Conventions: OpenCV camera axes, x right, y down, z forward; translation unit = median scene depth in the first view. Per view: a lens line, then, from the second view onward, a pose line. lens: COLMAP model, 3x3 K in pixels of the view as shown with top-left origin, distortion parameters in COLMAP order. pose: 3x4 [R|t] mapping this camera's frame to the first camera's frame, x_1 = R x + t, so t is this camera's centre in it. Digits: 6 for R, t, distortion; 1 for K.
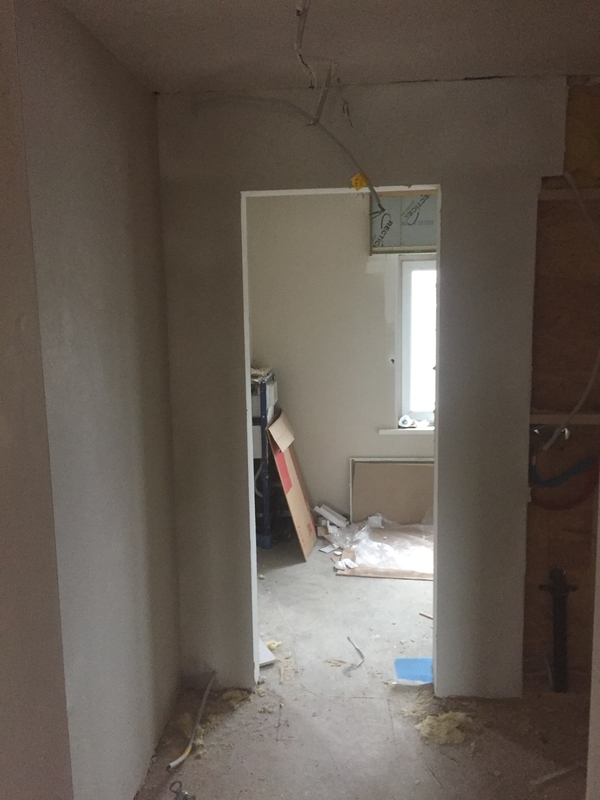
lens RADIAL K [[677.7, 0, 300.0], [0, 677.7, 400.0], [0, 0, 1]] dist [0.000053, 0.000995]
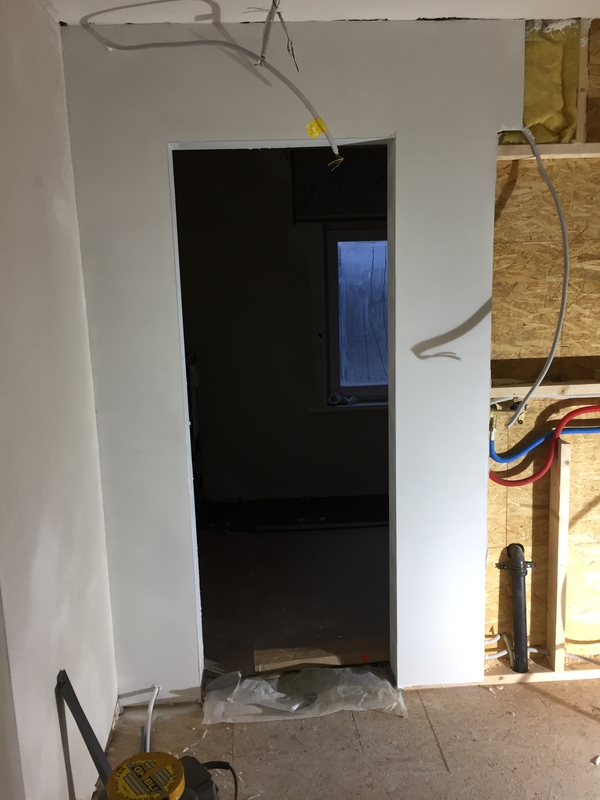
lens RADIAL K [[677.7, 0, 300.0], [0, 677.7, 400.0], [0, 0, 1]] dist [0.000053, 0.000995]
pose [[0.989159, -0.043564, 0.140241, -0.050284], [0.038616, 0.998539, 0.037810, -0.007302], [-0.141683, -0.031985, 0.989395, 0.094228]]
